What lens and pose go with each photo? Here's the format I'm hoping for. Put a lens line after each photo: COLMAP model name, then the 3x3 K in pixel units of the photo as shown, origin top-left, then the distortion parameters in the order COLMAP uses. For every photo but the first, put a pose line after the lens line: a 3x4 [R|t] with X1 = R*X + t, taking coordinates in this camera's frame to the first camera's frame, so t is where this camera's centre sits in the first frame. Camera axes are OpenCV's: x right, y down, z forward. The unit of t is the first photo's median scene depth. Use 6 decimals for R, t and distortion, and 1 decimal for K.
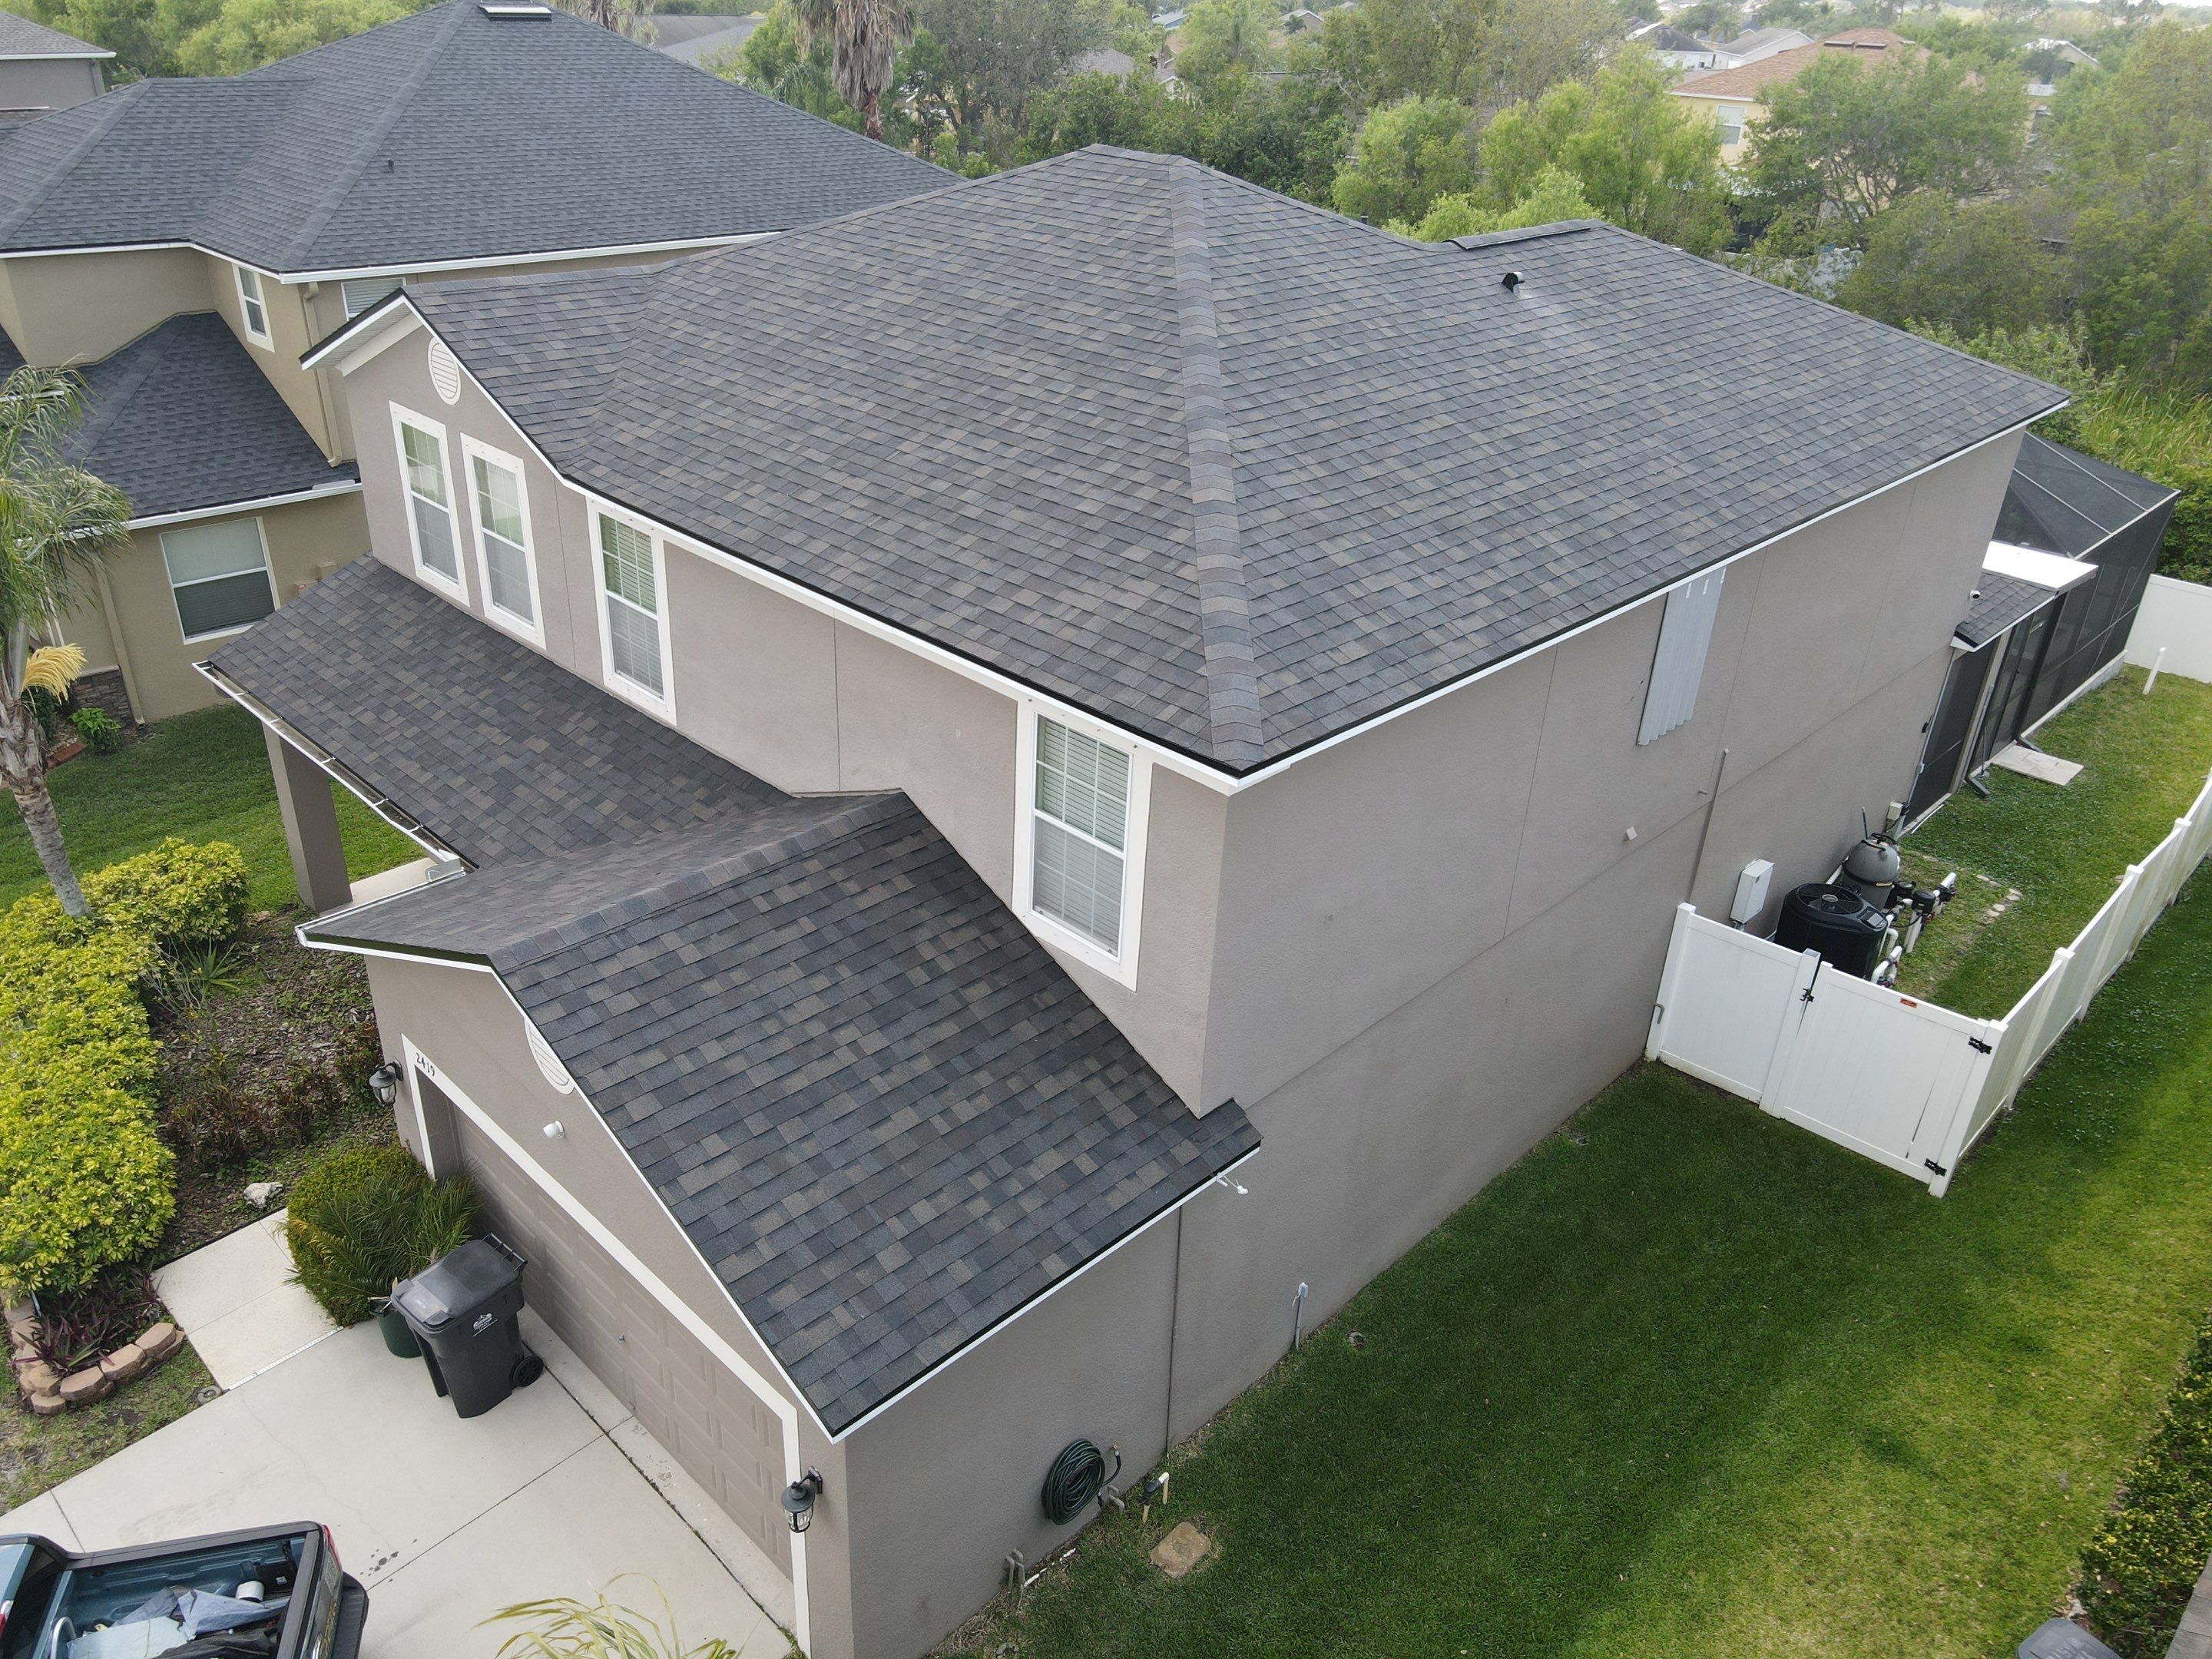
lens RADIAL K [[1630.3, 0, 1068.9], [0, 1630.3, 824.8], [0, 0, 1]] dist [-0.003917, 0.033396]
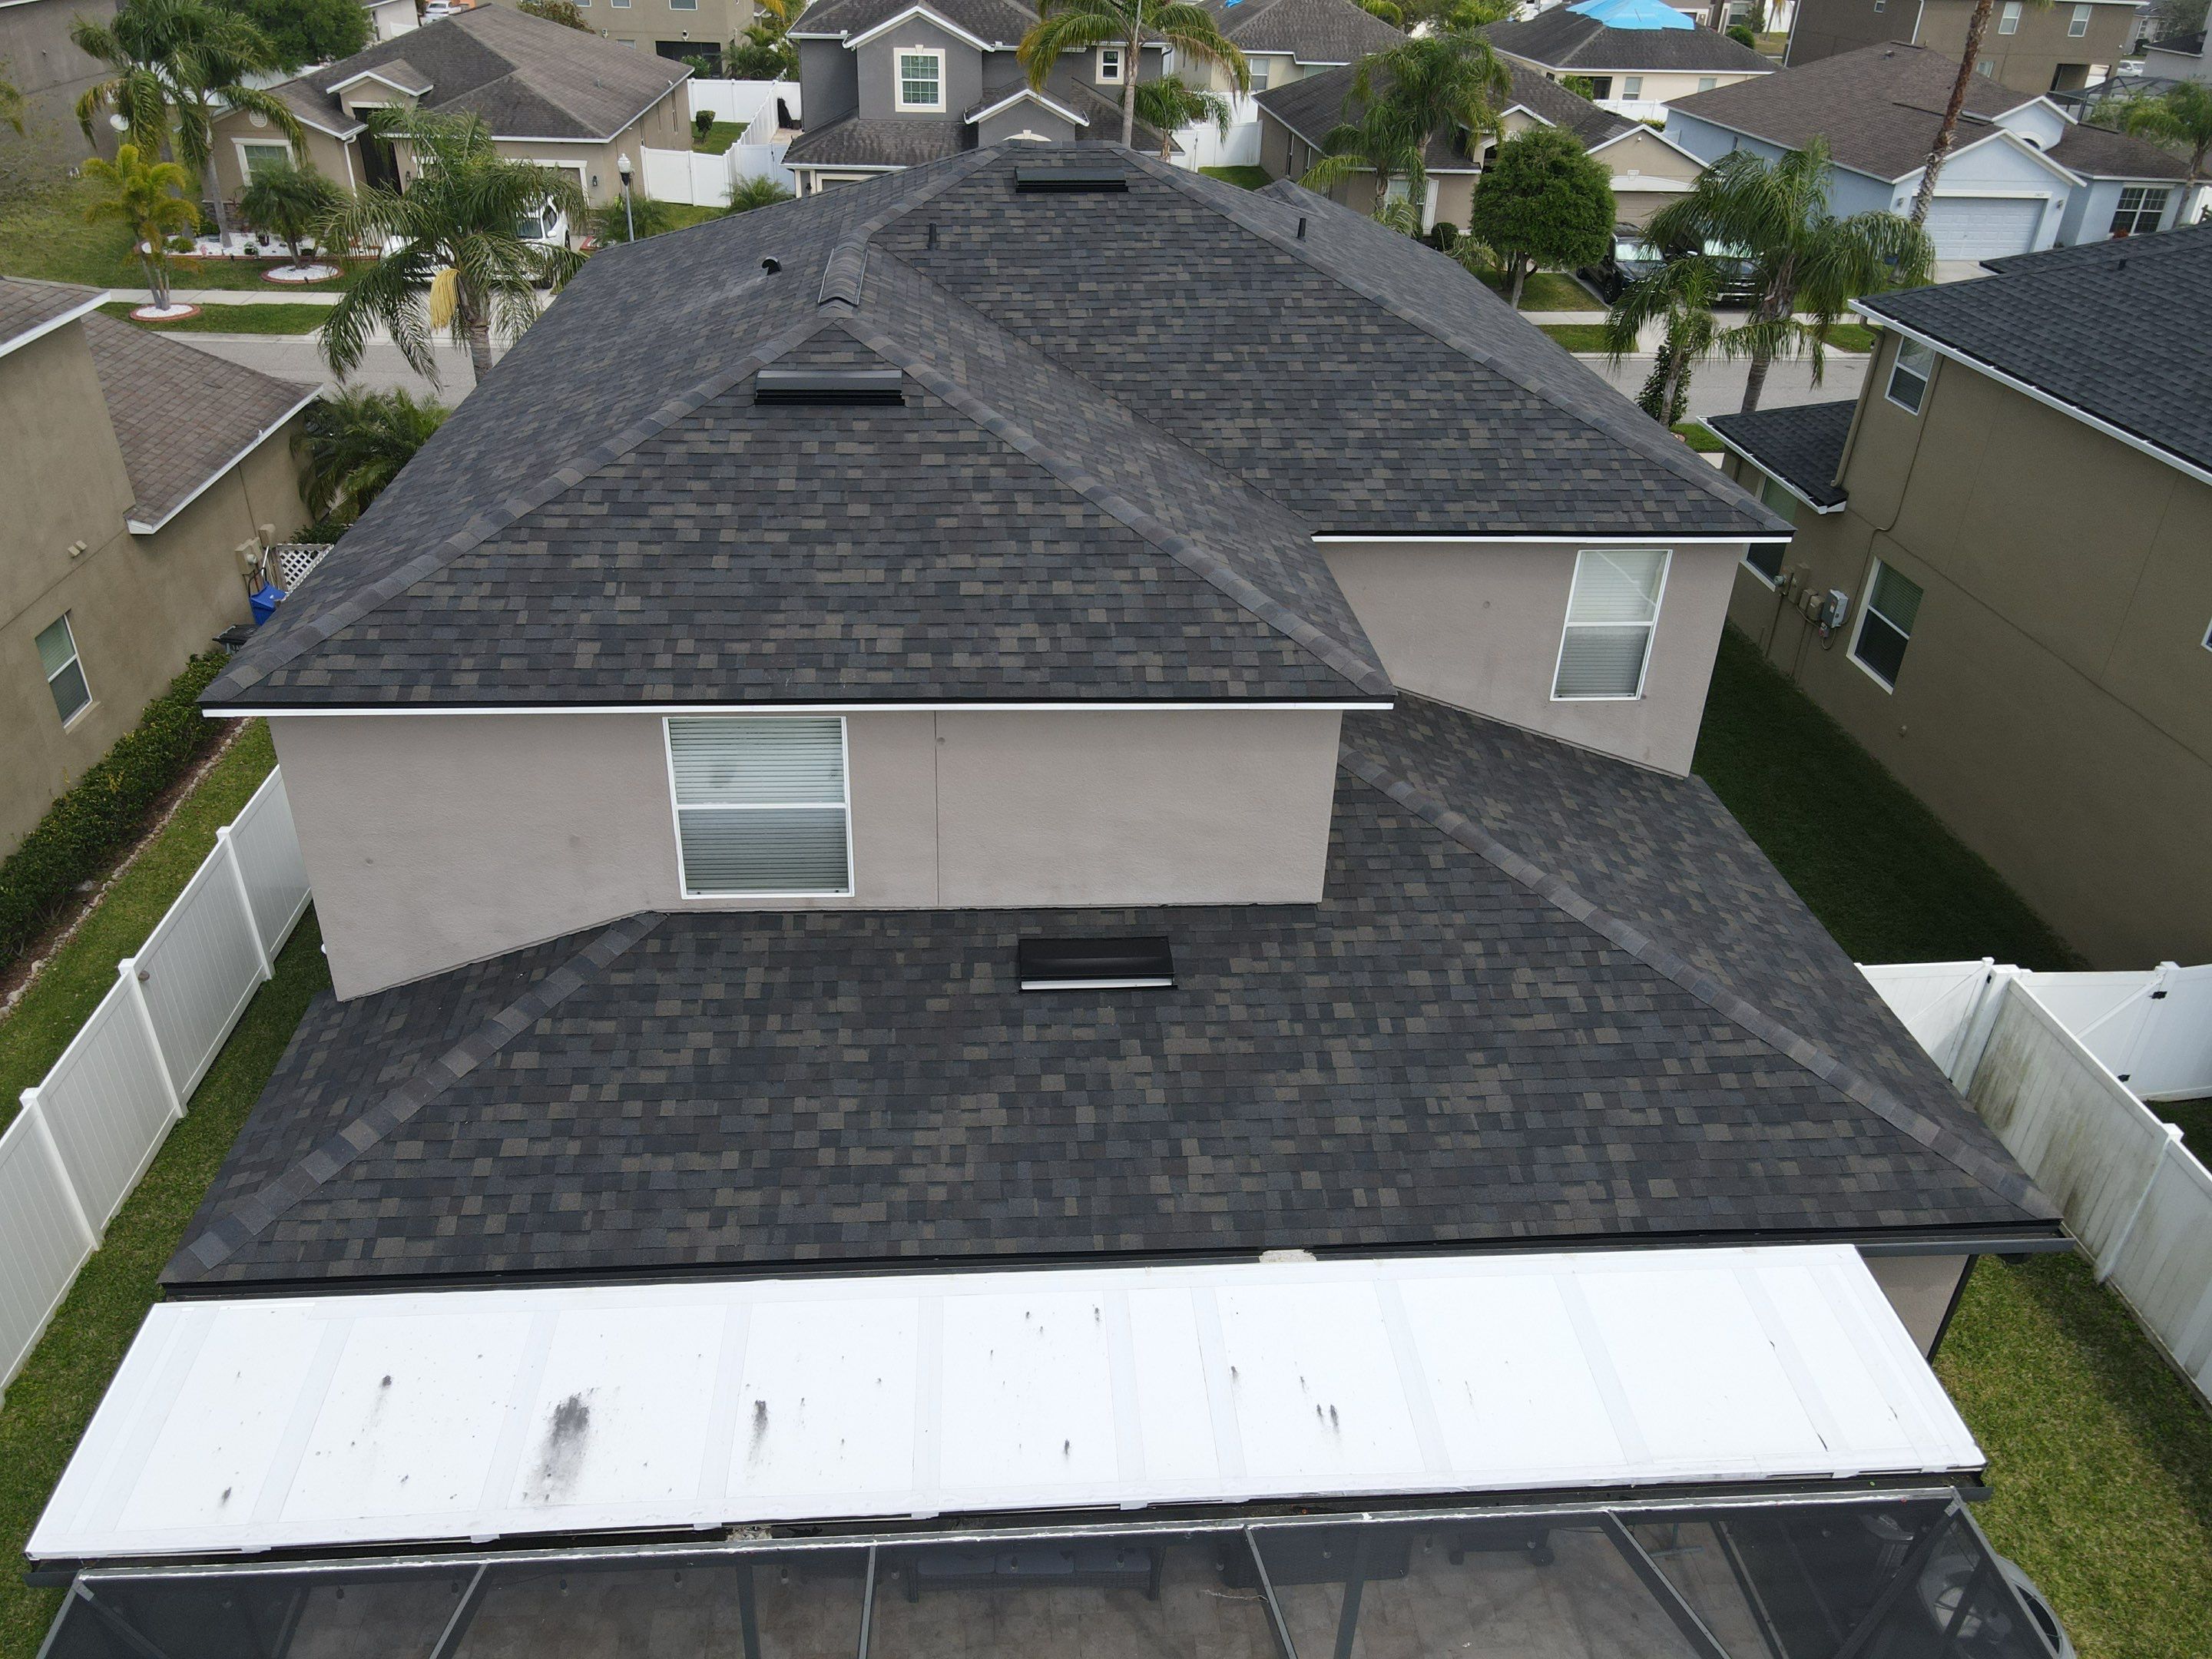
lens RADIAL K [[1630.3, 0, 1077.0], [0, 1630.3, 810.3], [0, 0, 1]] dist [-0.003917, 0.033396]
pose [[-0.652625, 0.332819, -0.680671, 1.286110], [-0.398450, 0.613353, 0.681935, -1.199193], [0.644452, 0.716261, -0.267677, 2.173282]]
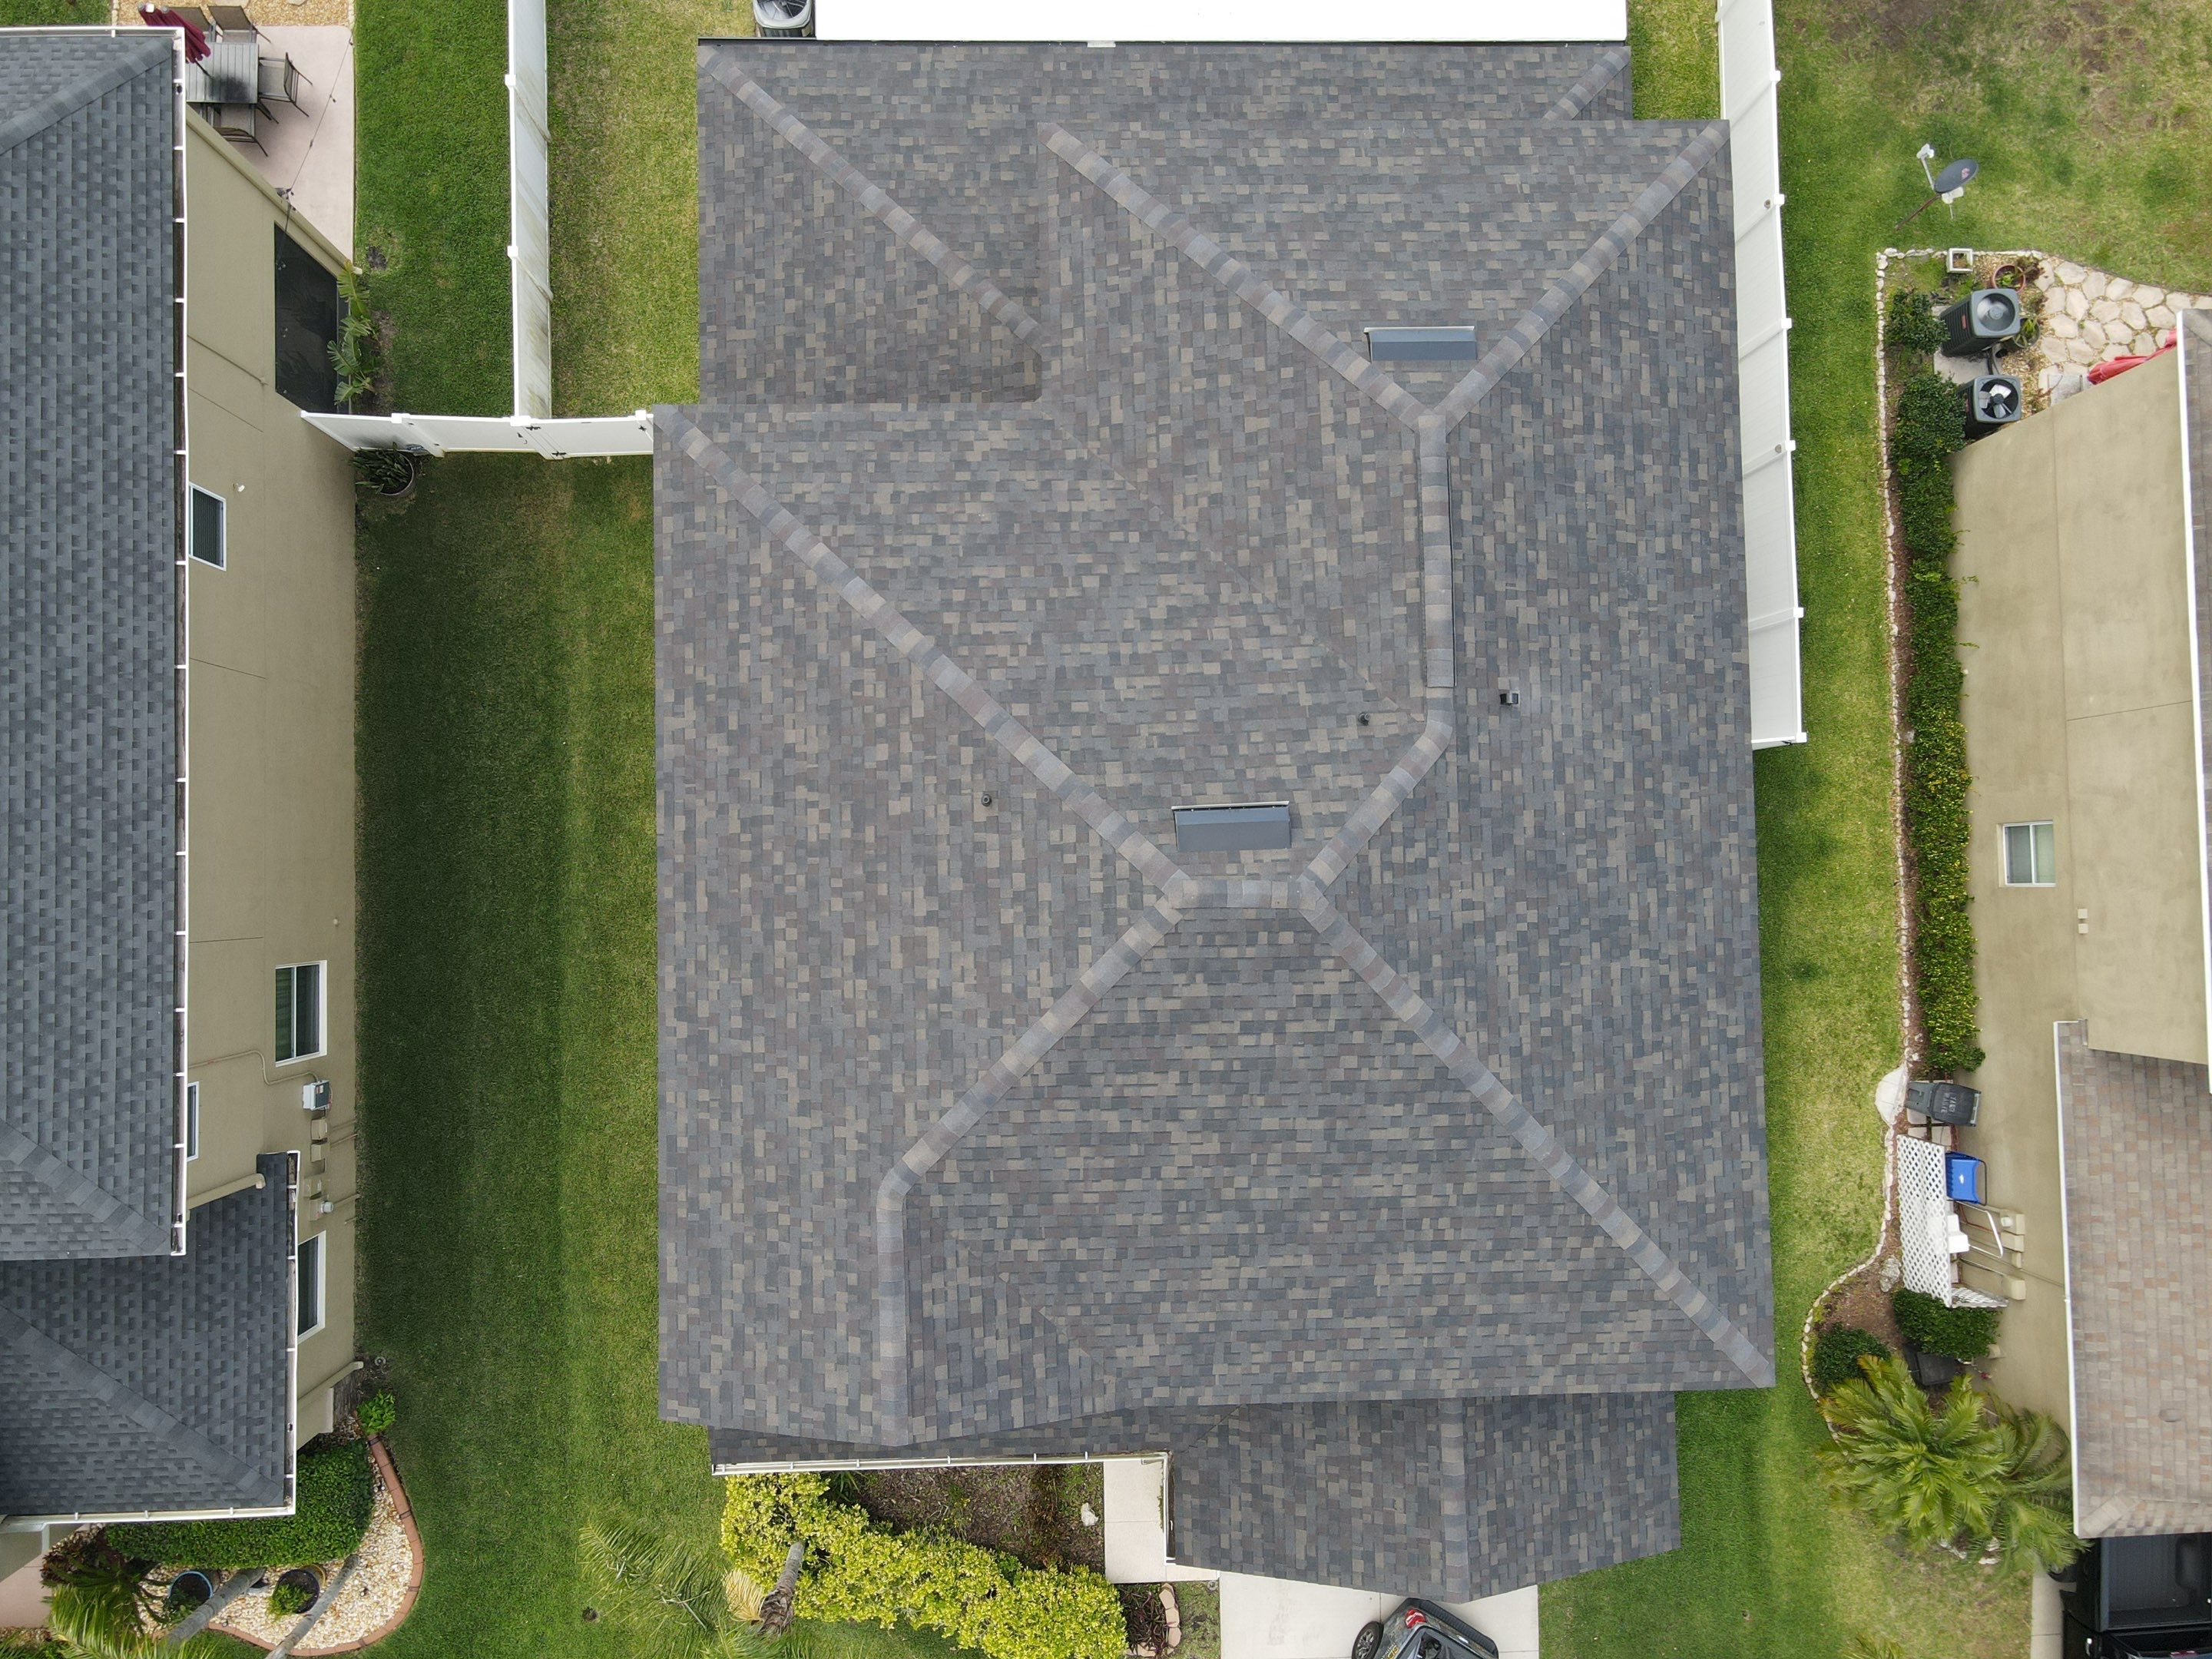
lens RADIAL K [[1630.3, 0, 1070.3], [0, 1630.3, 815.3], [0, 0, 1]] dist [-0.003917, 0.033396]
pose [[0.693818, -0.719905, 0.018831, -0.023423], [0.327201, 0.338422, 0.882276, -1.827389], [-0.641527, -0.605977, 0.470356, 0.798656]]
